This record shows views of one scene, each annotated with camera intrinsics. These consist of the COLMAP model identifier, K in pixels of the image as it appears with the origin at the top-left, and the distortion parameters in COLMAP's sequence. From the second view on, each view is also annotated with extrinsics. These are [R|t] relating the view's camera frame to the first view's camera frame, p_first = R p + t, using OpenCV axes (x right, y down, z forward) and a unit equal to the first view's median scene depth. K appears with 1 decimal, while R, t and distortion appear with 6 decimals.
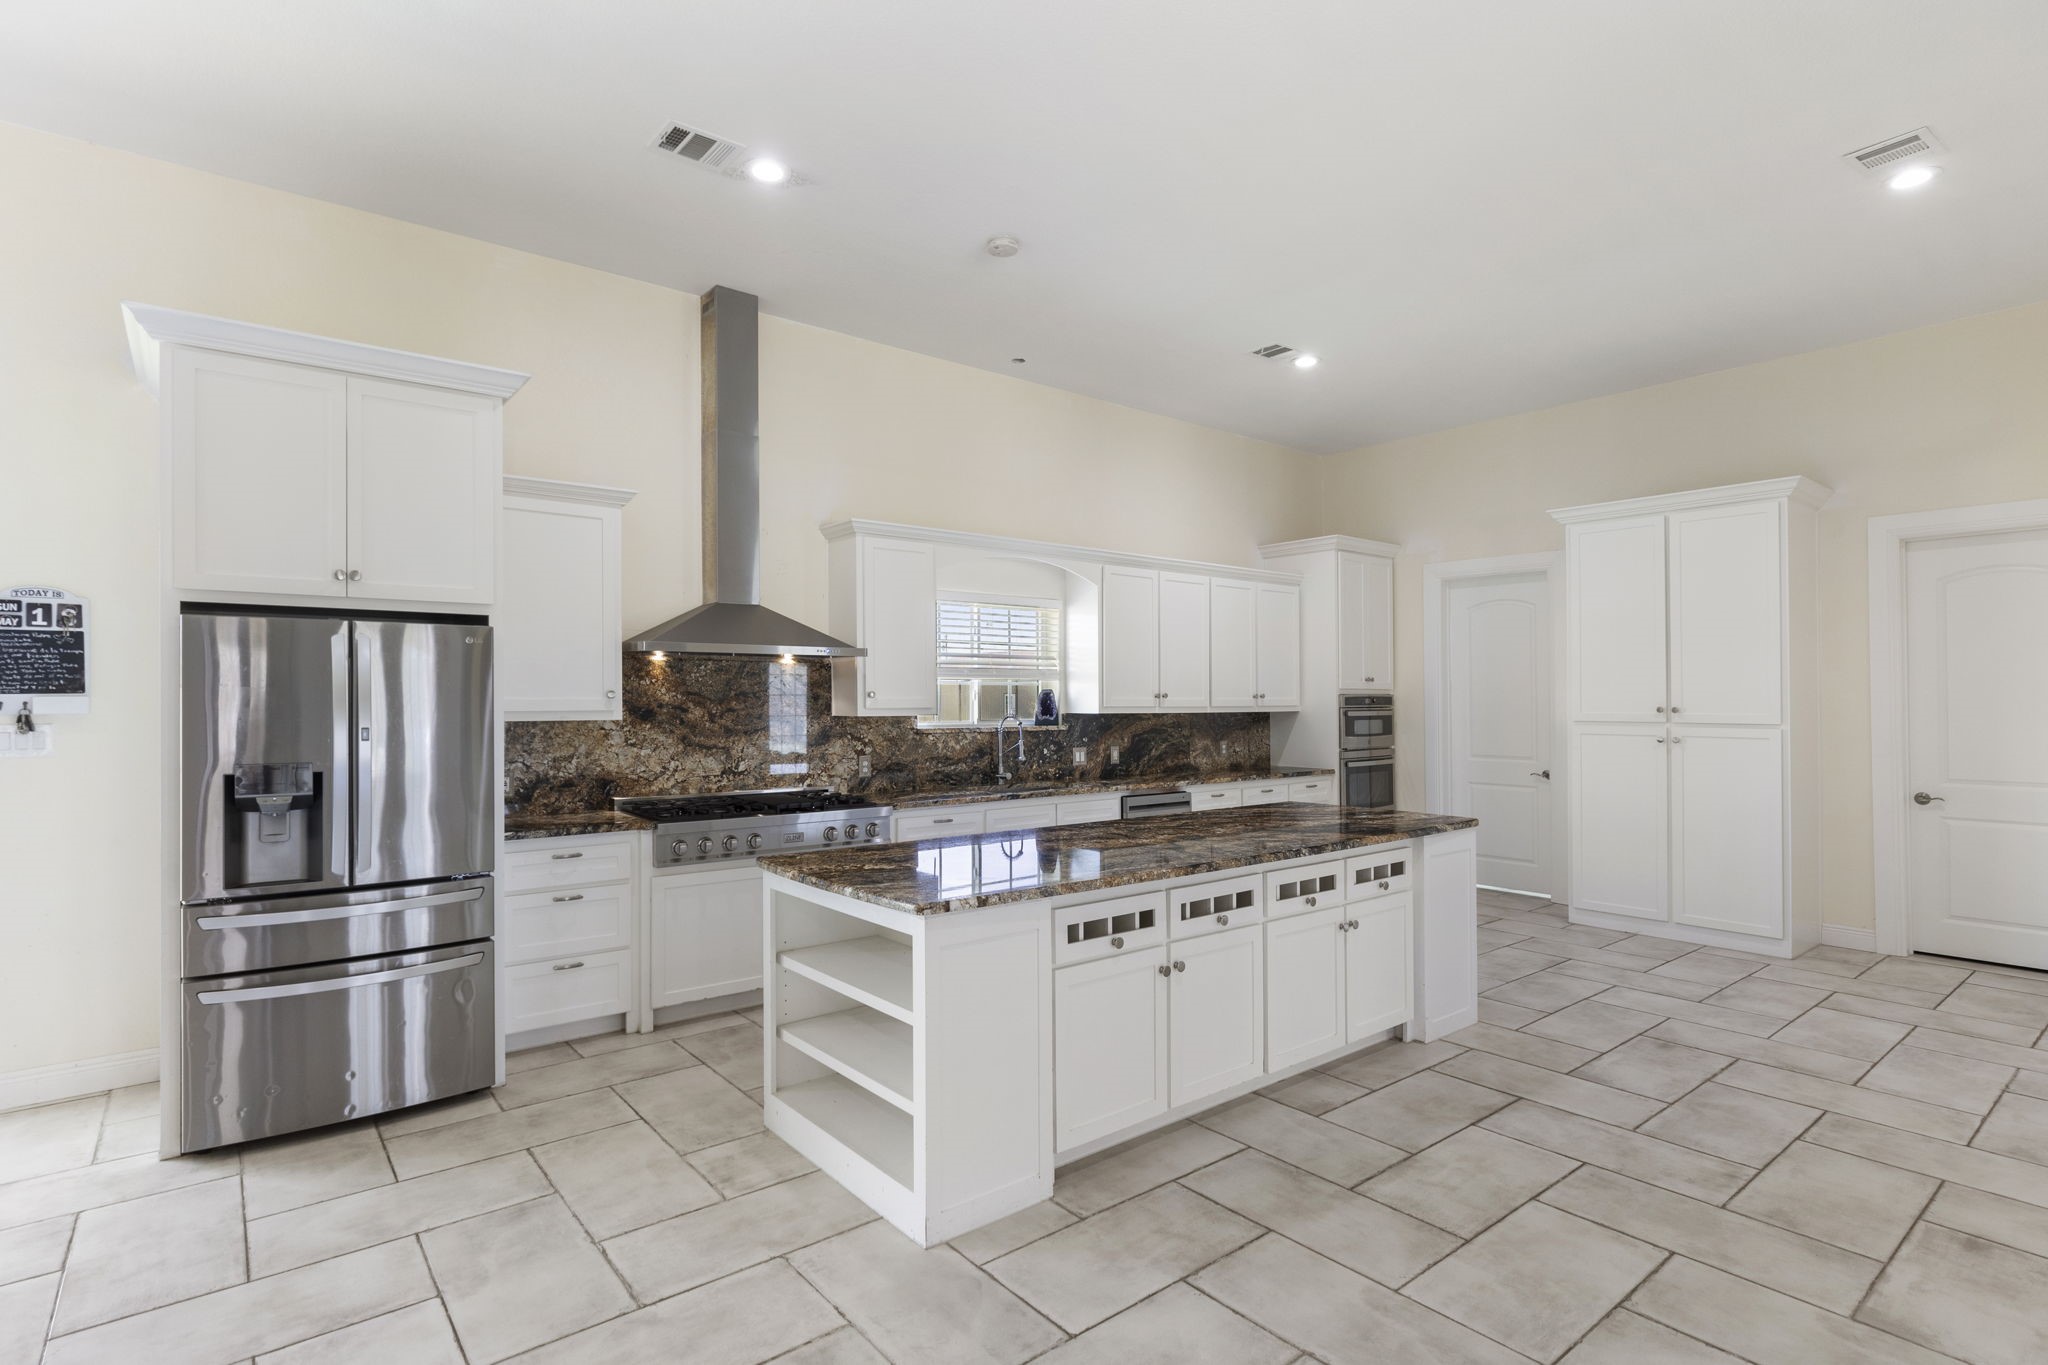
lens RADIAL K [[1006.5, 0, 1028.0], [0, 1006.5, 691.1], [0, 0, 1]] dist [0.001596, -0.001652]
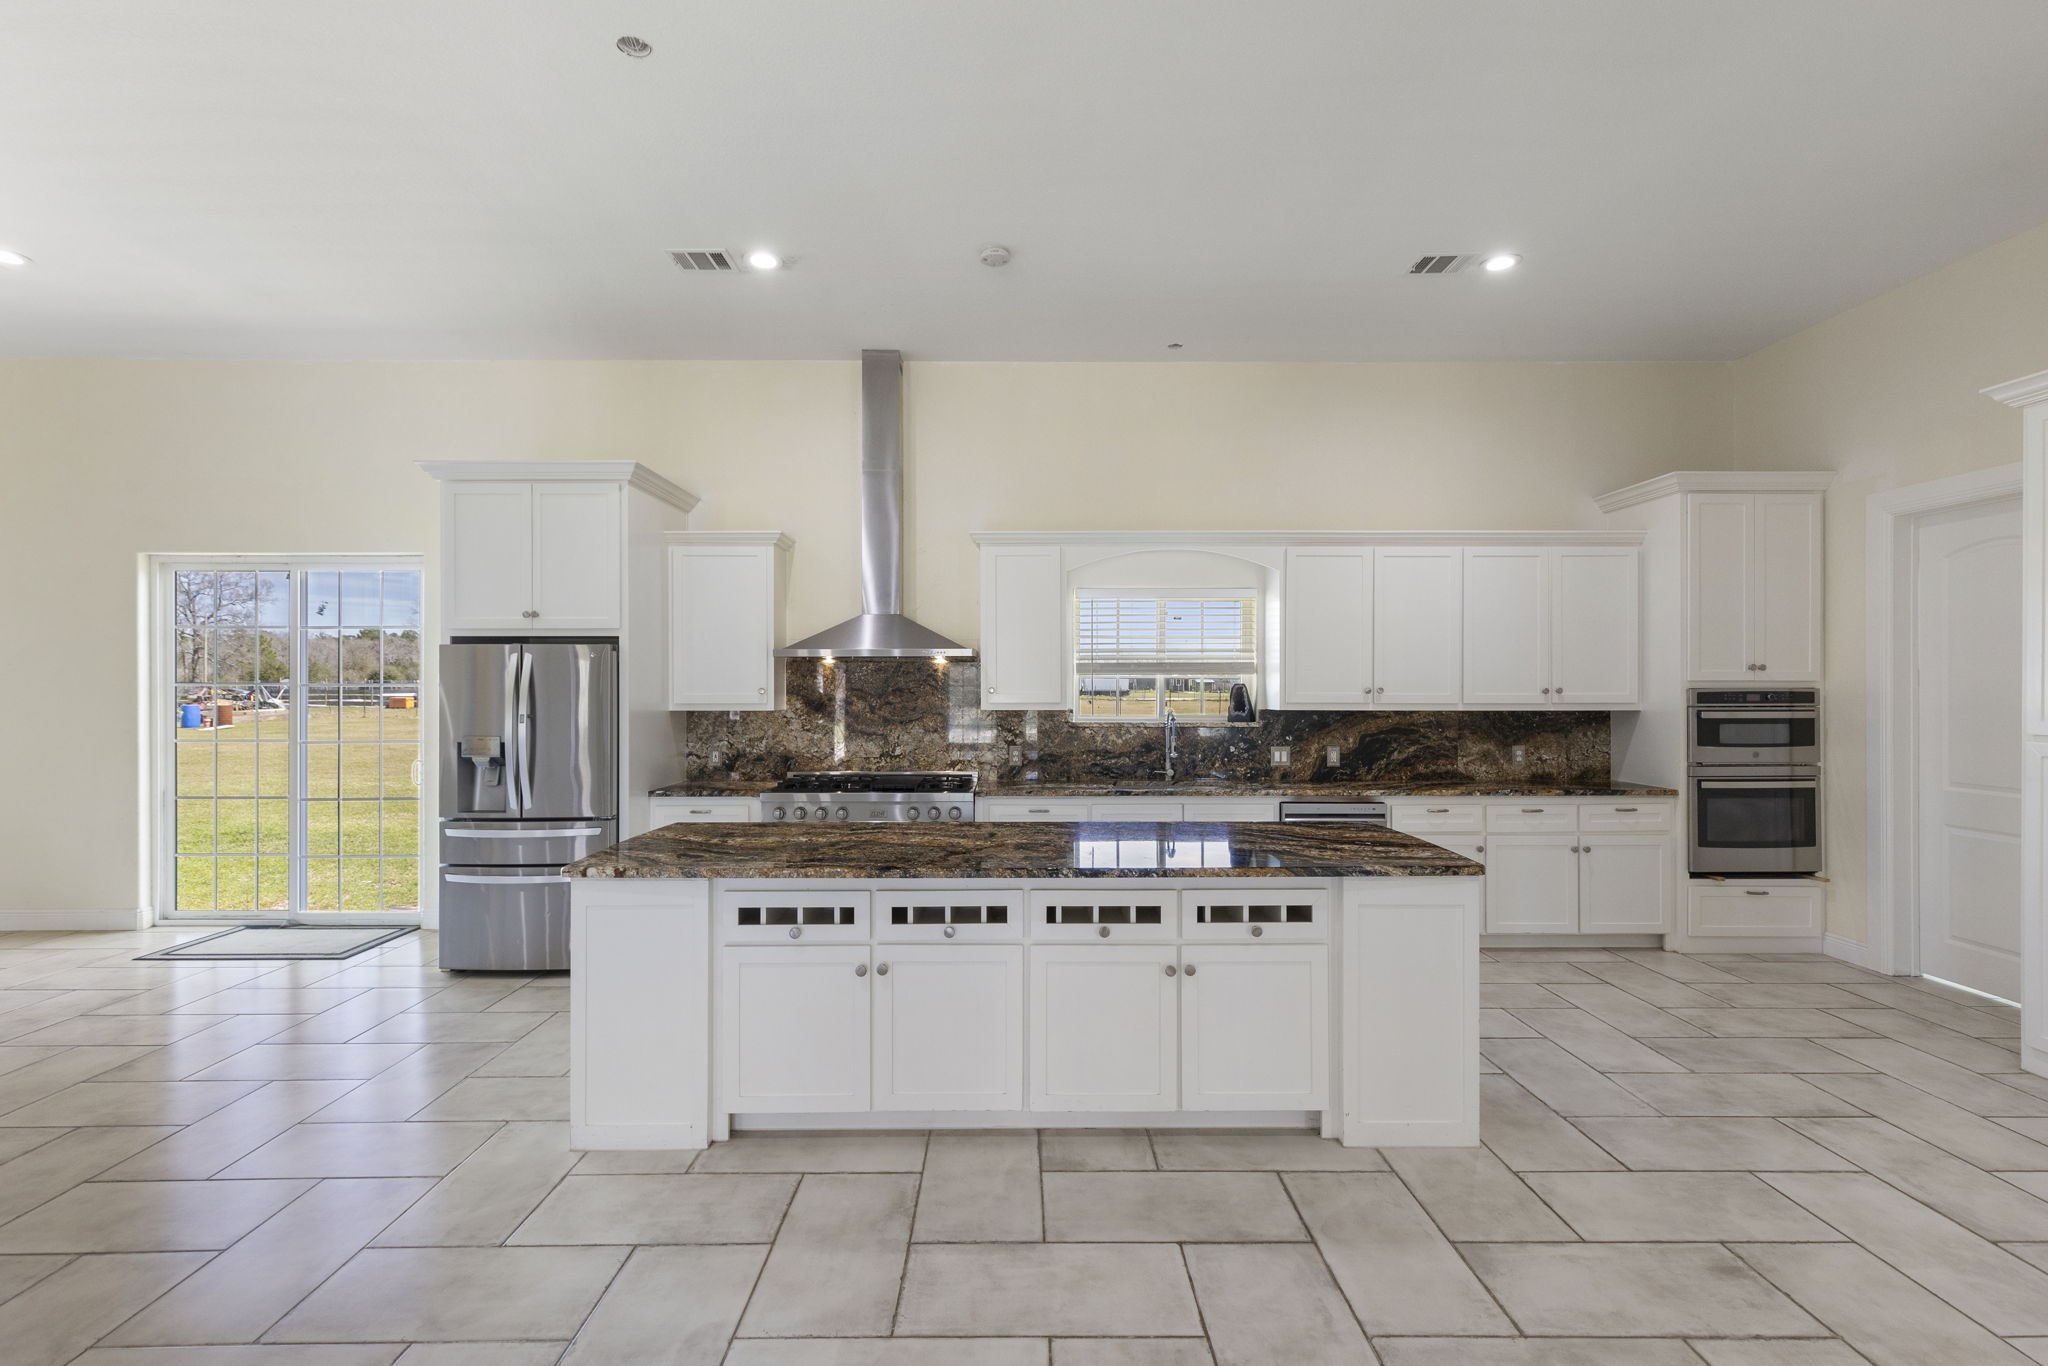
lens RADIAL K [[941.9, 0, 1021.3], [0, 941.9, 686.4], [0, 0, 1]] dist [0.010248, -0.002196]
pose [[0.780105, -0.001348, -0.625647, 0.527361], [0.005229, 0.999977, 0.004365, -0.005348], [0.625627, -0.006677, 0.780094, 0.228100]]
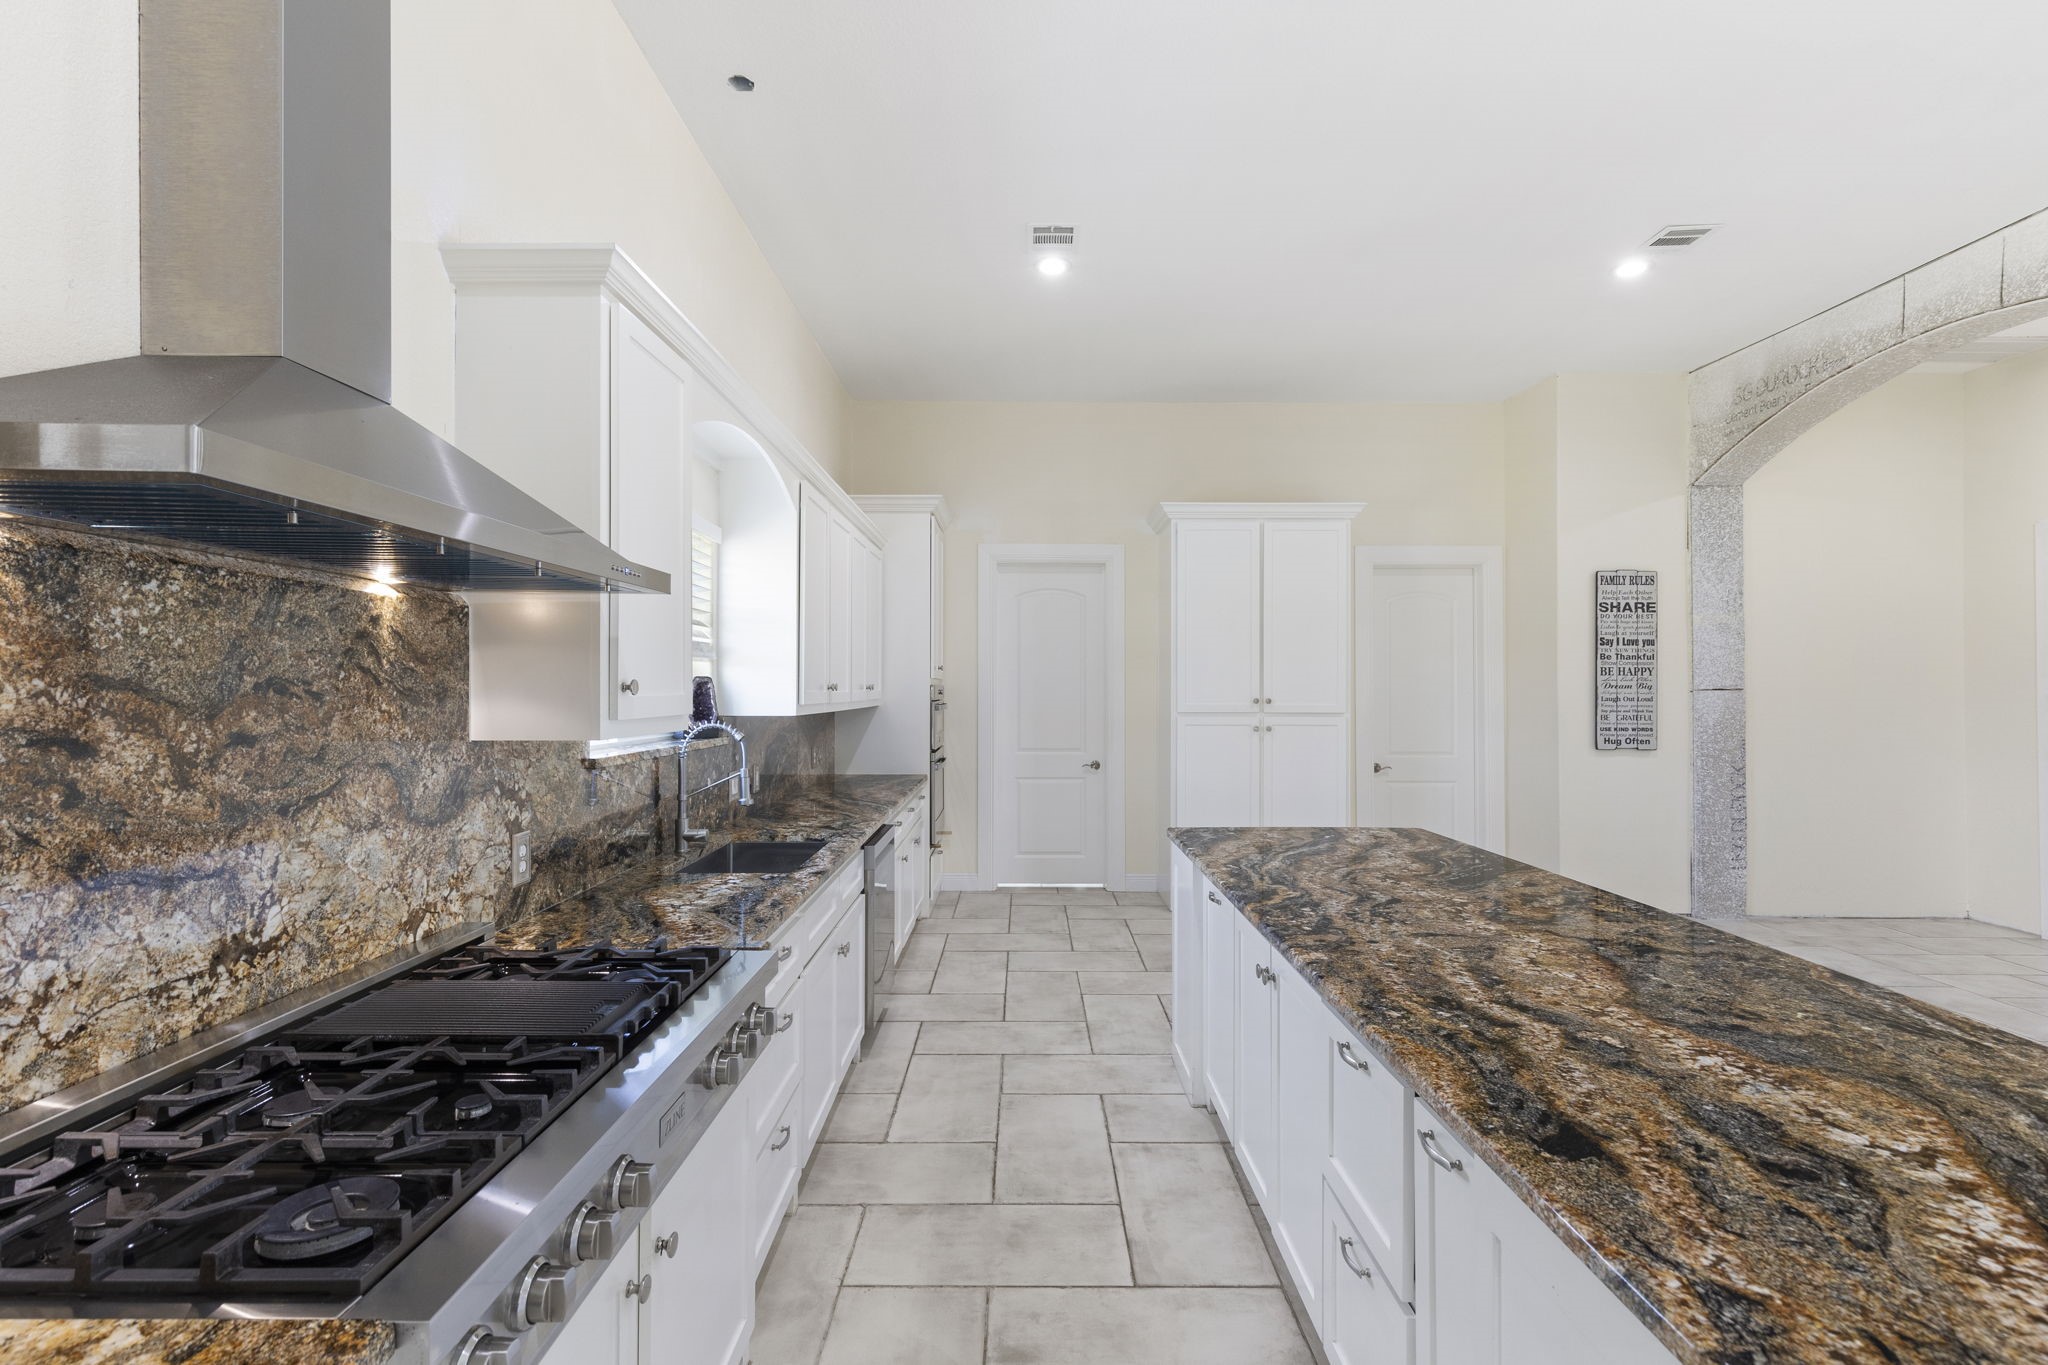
lens RADIAL K [[941.9, 0, 1036.2], [0, 941.9, 683.6], [0, 0, 1]] dist [0.010248, -0.002196]
pose [[0.620452, 0.003629, 0.784236, -0.368963], [-0.008303, 0.999964, 0.001941, -0.000037], [-0.784201, -0.007716, 0.620460, 0.647208]]
